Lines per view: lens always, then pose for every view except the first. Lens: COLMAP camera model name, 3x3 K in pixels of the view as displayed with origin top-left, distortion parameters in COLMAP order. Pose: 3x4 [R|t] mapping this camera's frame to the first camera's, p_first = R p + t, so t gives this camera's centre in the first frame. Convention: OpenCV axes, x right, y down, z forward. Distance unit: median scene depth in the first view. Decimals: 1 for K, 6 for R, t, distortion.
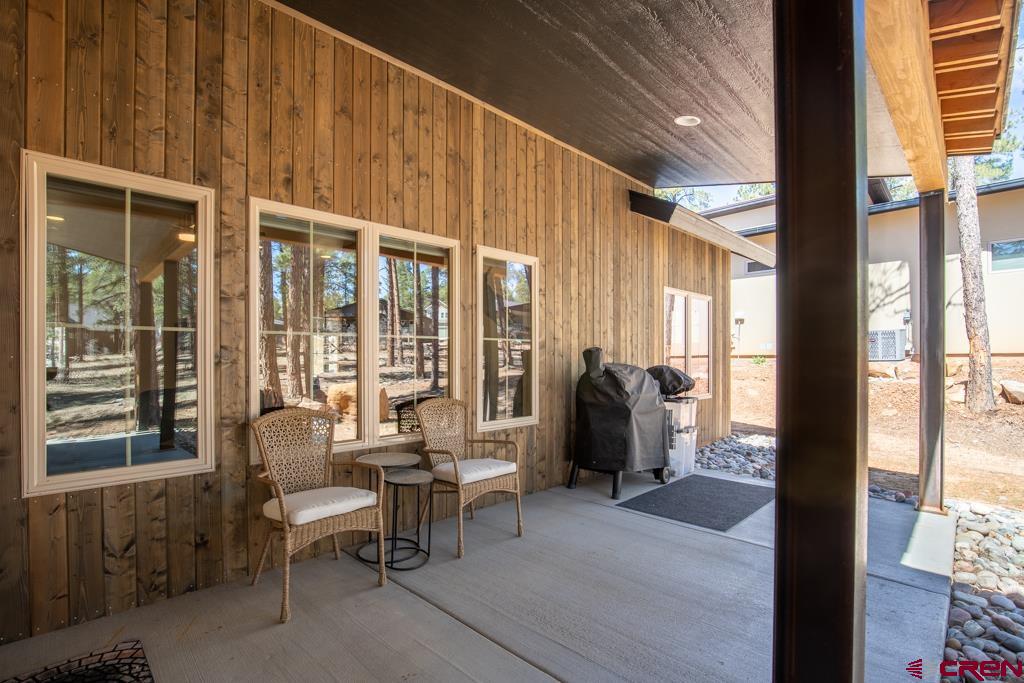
lens RADIAL K [[483.9, 0, 499.7], [0, 483.9, 362.9], [0, 0, 1]] dist [-0.027111, 0.005267]
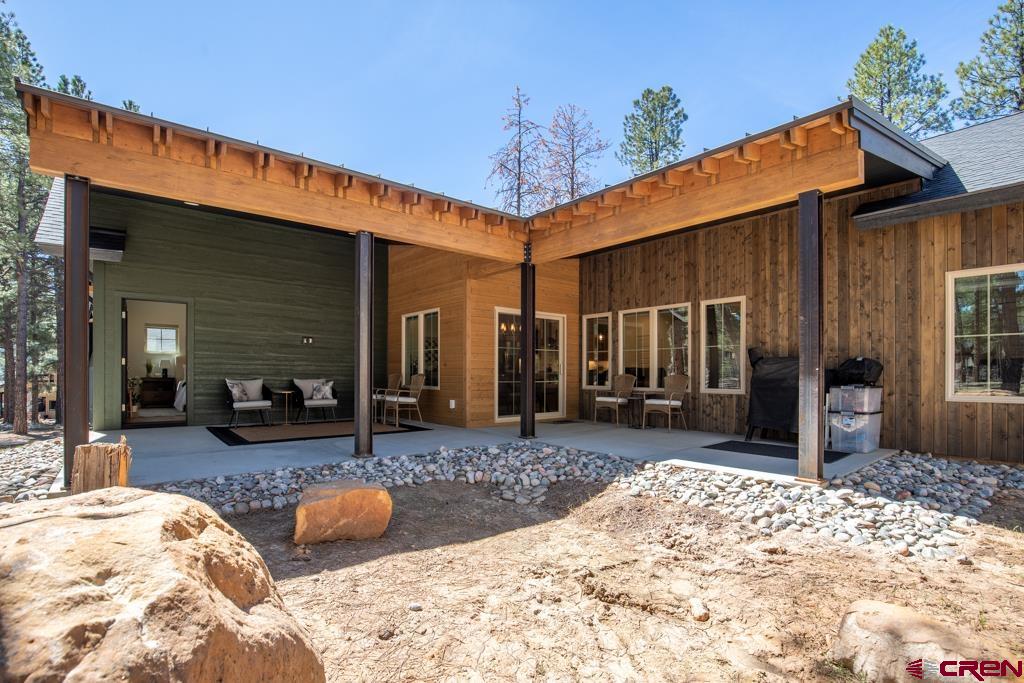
lens RADIAL K [[508.3, 0, 507.5], [0, 508.3, 377.2], [0, 0, 1]] dist [-0.031489, 0.004177]
pose [[-0.118197, 0.012456, -0.992912, 3.436300], [-0.009375, 0.999863, 0.013659, 0.089127], [0.992946, 0.010923, -0.118064, 0.701980]]
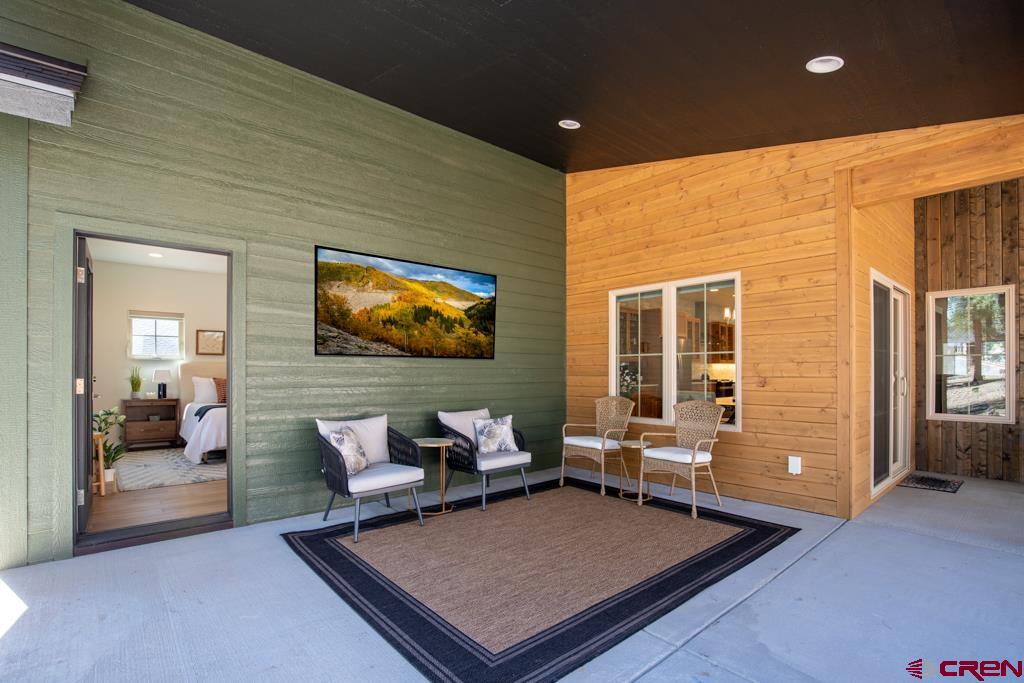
lens RADIAL K [[483.9, 0, 506.7], [0, 483.9, 368.4], [0, 0, 1]] dist [-0.027111, 0.005267]
pose [[-0.067179, 0.003366, -0.997735, 1.588677], [-0.003359, 0.999988, 0.003600, -0.009386], [0.997735, 0.003593, -0.067167, -1.037637]]
